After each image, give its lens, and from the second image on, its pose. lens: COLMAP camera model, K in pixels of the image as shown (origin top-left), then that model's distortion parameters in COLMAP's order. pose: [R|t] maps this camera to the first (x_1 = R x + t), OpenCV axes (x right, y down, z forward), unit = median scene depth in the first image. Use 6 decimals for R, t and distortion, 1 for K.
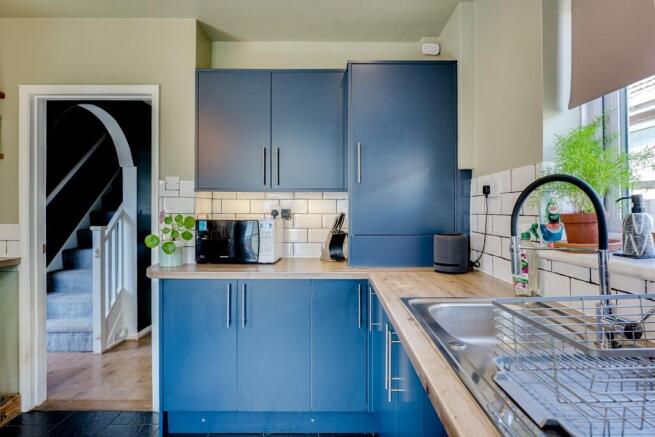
lens RADIAL K [[366.4, 0, 339.4], [0, 366.4, 210.4], [0, 0, 1]] dist [-0.005801, -0.001367]
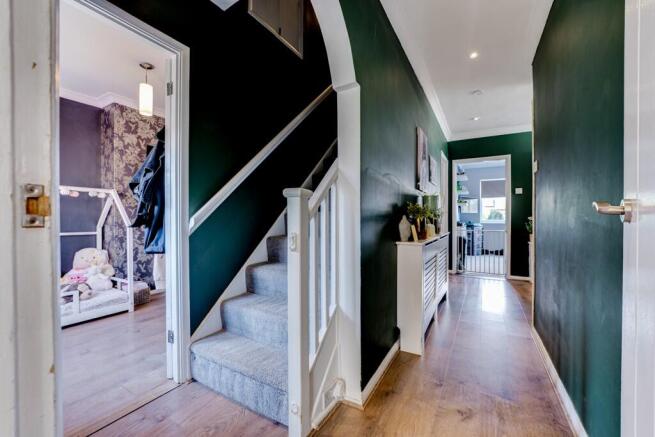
lens RADIAL K [[266.7, 0, 327.5], [0, 266.7, 218.5], [0, 0, 1]] dist [-0.010697, -0.000114]
pose [[0.852275, -0.000424, -0.523093, -0.581531], [0.001344, 0.999998, 0.001380, 0.113987], [0.523092, -0.001879, 0.852274, 0.954903]]
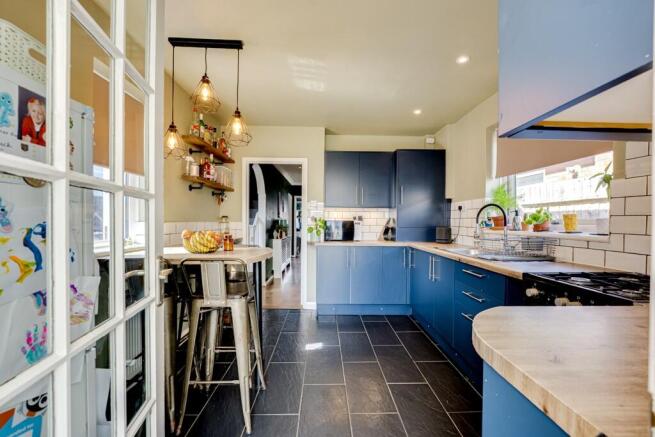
lens RADIAL K [[264.6, 0, 329.7], [0, 264.6, 225.4], [0, 0, 1]] dist [-0.019084, -0.000053]
pose [[0.999955, 0.007703, 0.005453, -0.348581], [-0.007793, 0.999828, 0.016818, 0.026543], [-0.005322, -0.016860, 0.999844, -0.540877]]
